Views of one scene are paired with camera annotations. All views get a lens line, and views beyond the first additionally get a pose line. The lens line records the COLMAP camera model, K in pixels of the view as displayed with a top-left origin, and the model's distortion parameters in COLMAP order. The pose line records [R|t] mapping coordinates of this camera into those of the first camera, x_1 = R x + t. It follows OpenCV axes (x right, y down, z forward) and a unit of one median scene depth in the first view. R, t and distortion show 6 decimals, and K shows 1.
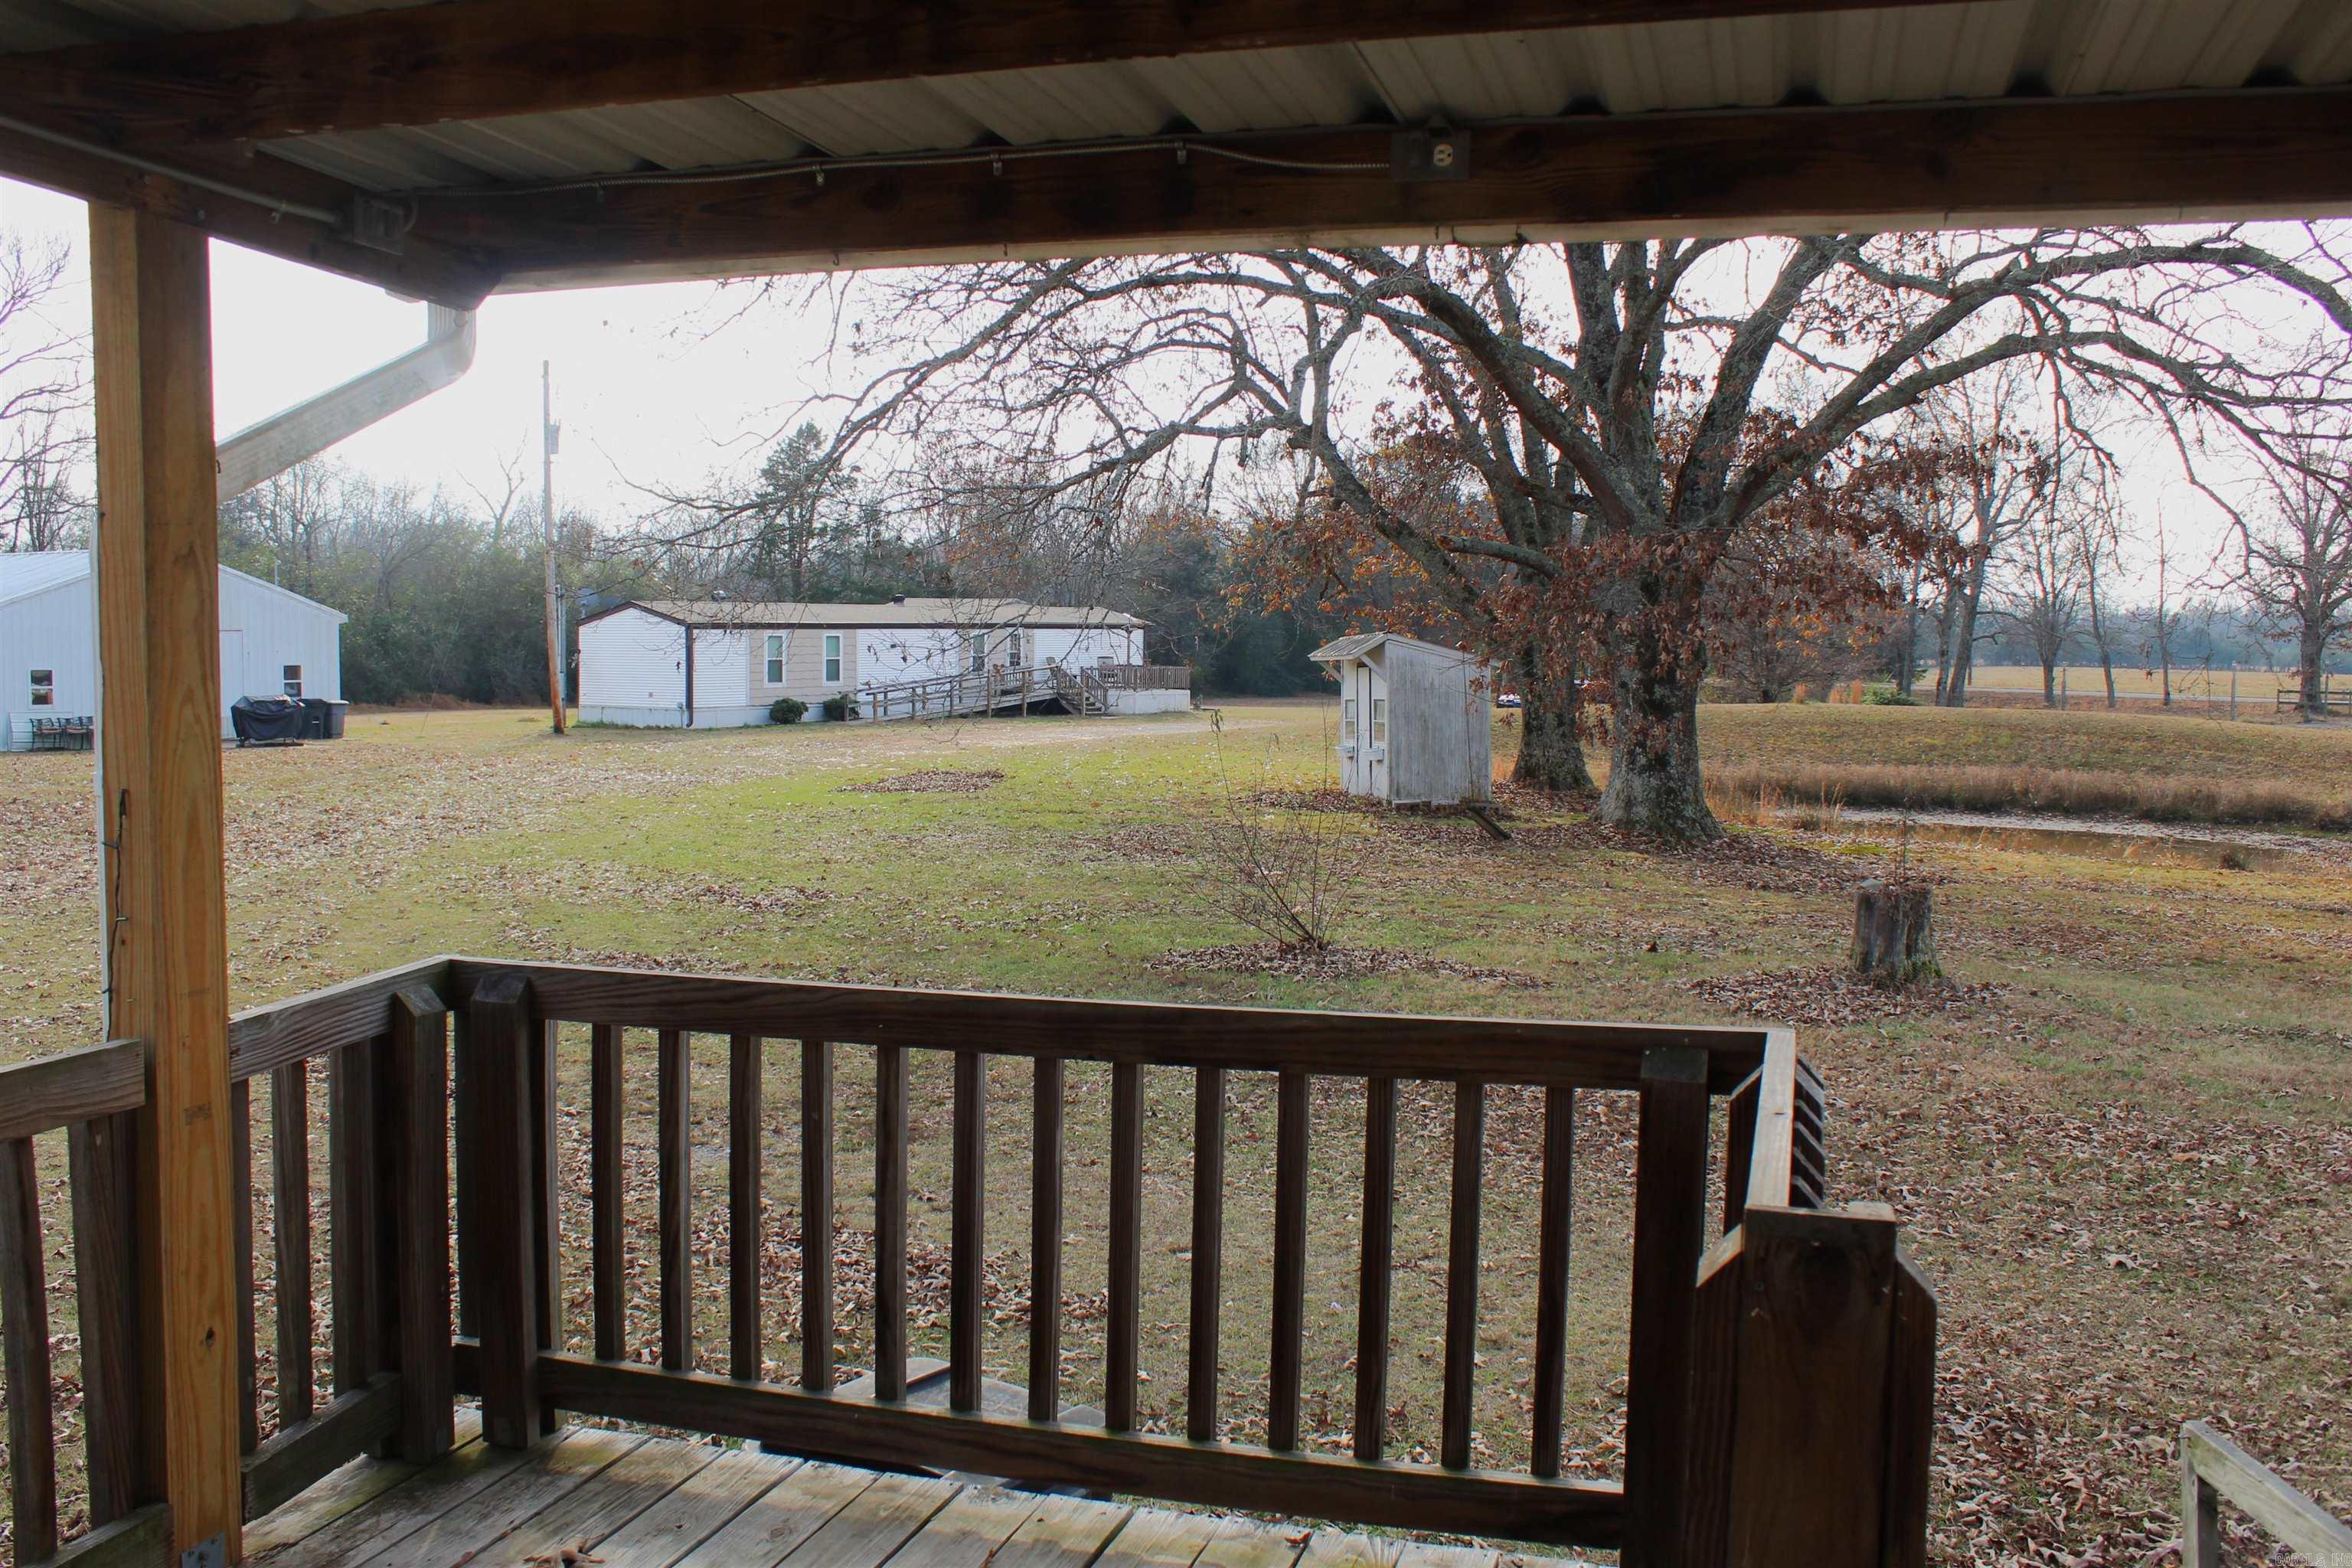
lens RADIAL K [[1942.4, 0, 1146.4], [0, 1942.4, 767.9], [0, 0, 1]] dist [-0.163176, 0.136991]
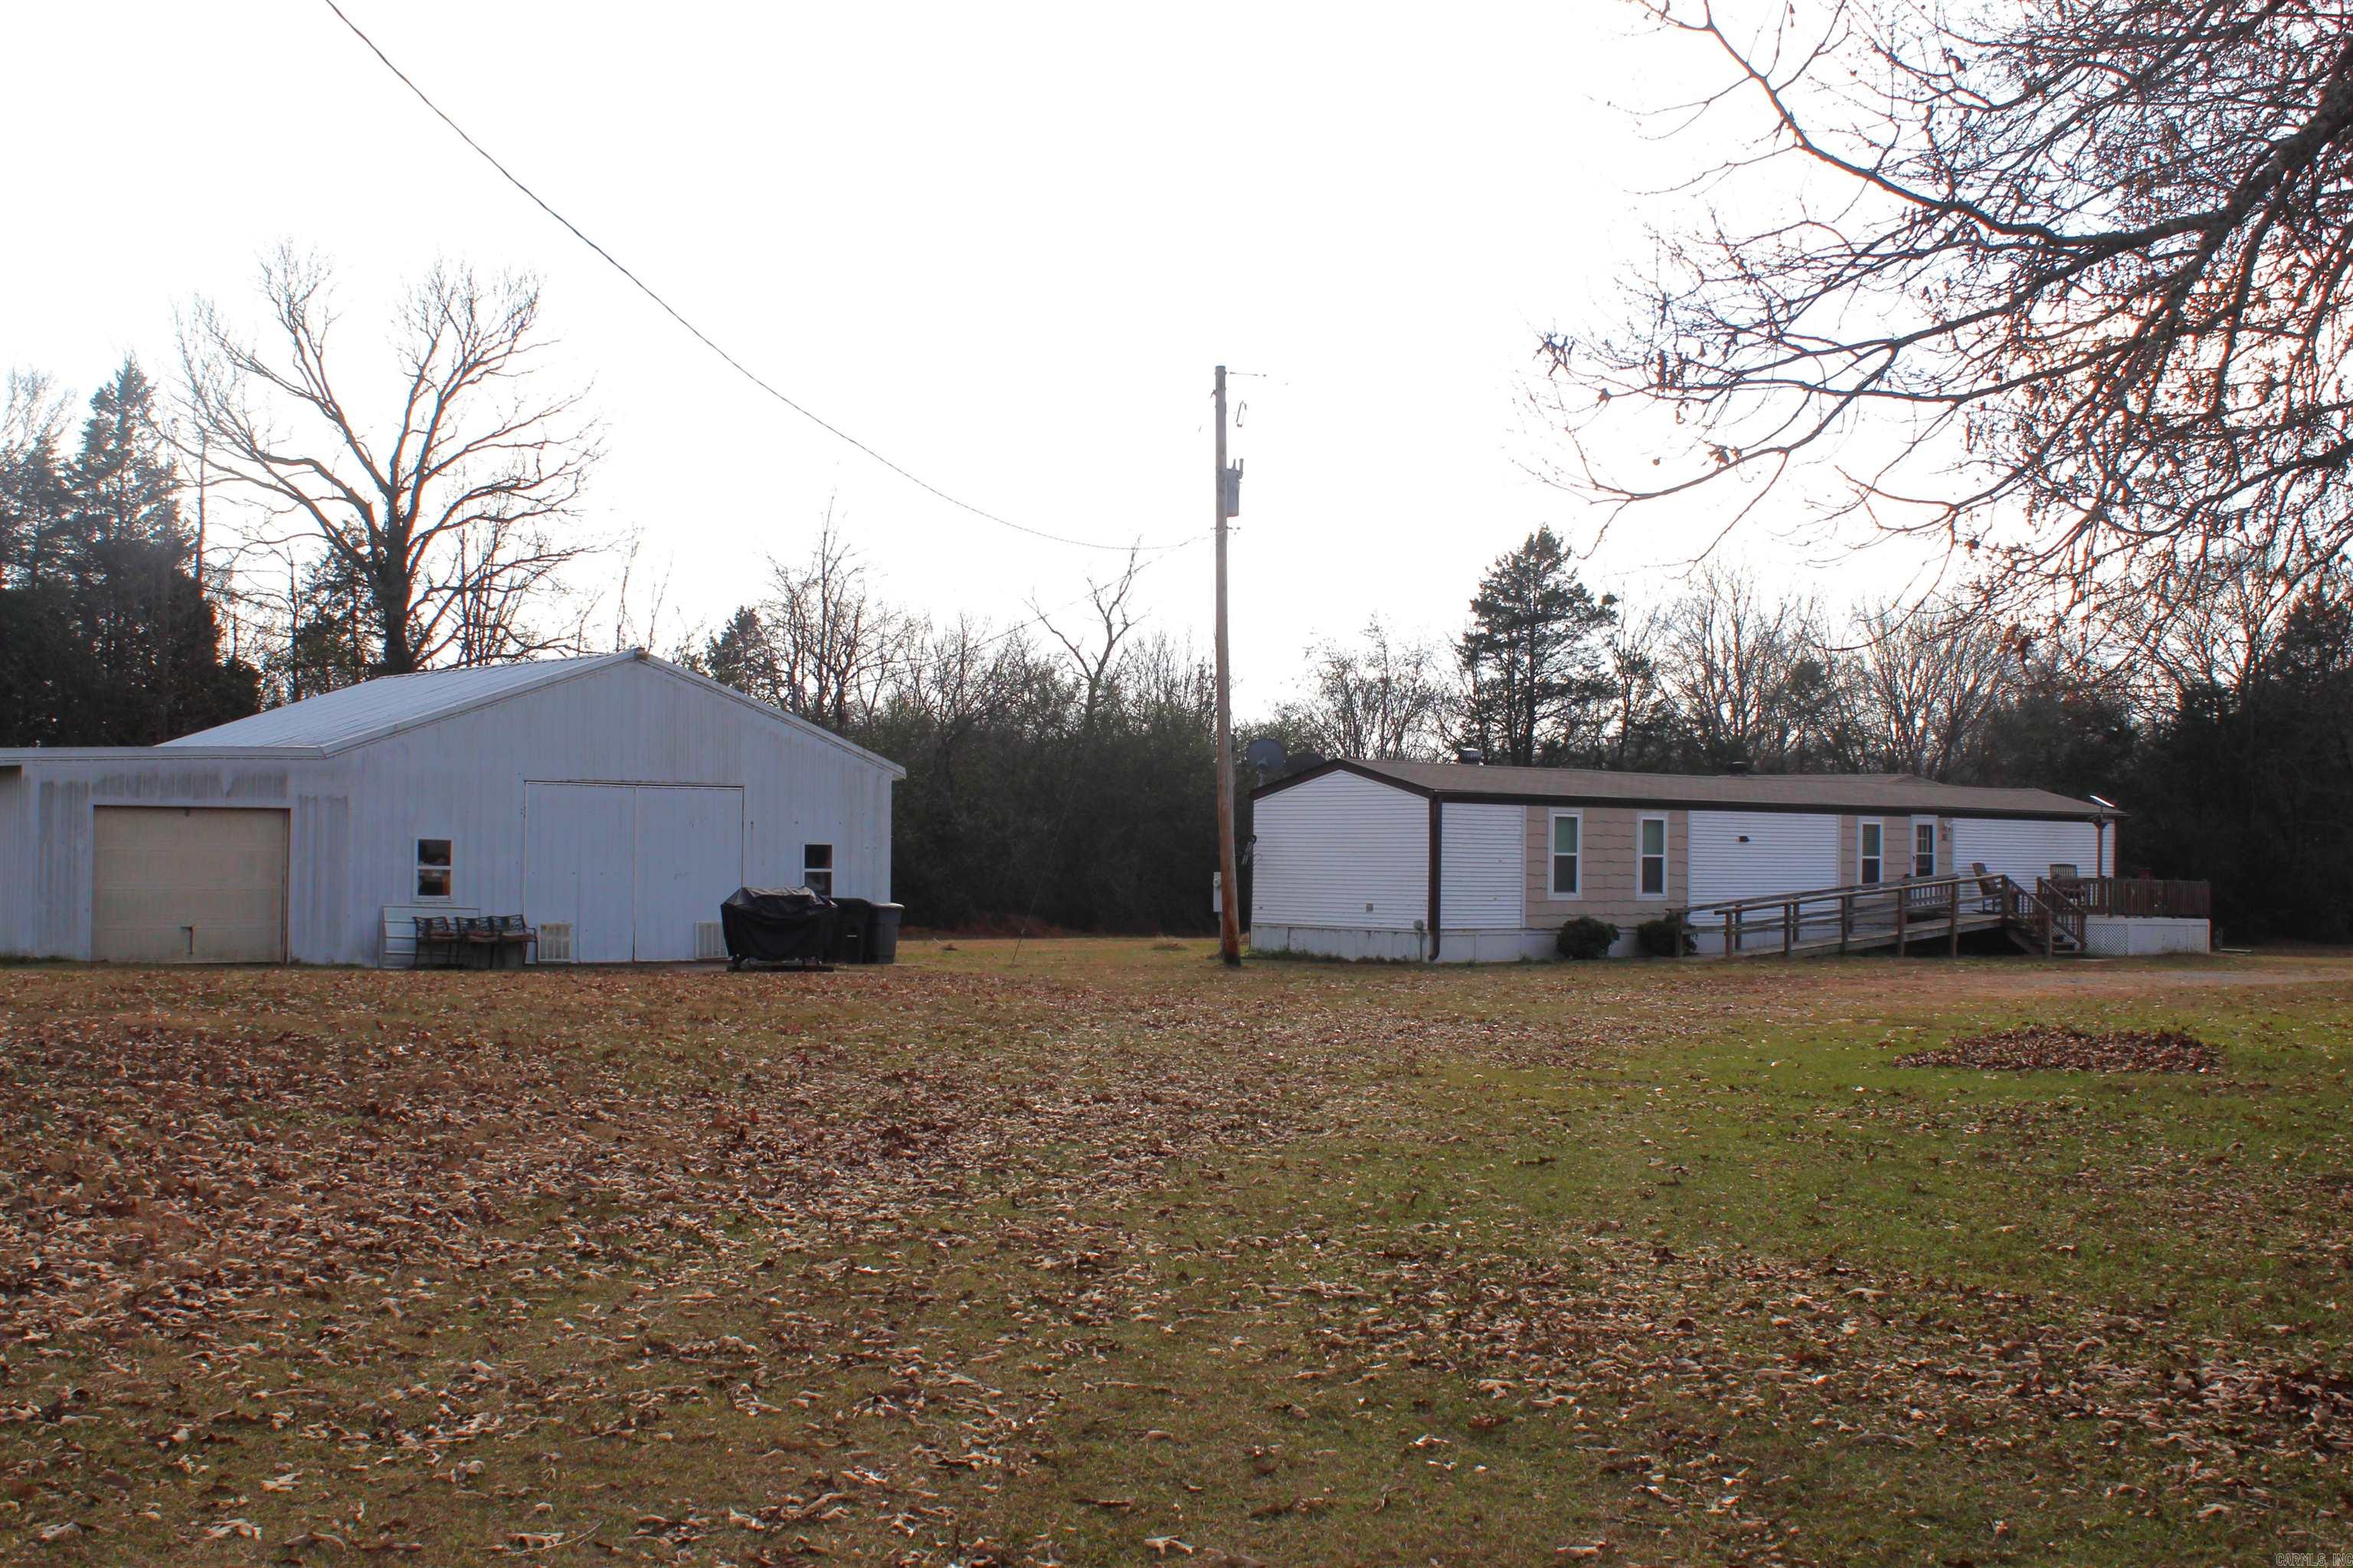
lens RADIAL K [[2768.6, 0, 1260.1], [0, 2768.6, 791.7], [0, 0, 1]] dist [-0.073163, 0.000390]
pose [[0.965585, 0.001013, -0.260086, -0.056292], [-0.024464, 0.995913, -0.086943, 0.003099], [0.258935, 0.090314, 0.961663, 0.120068]]
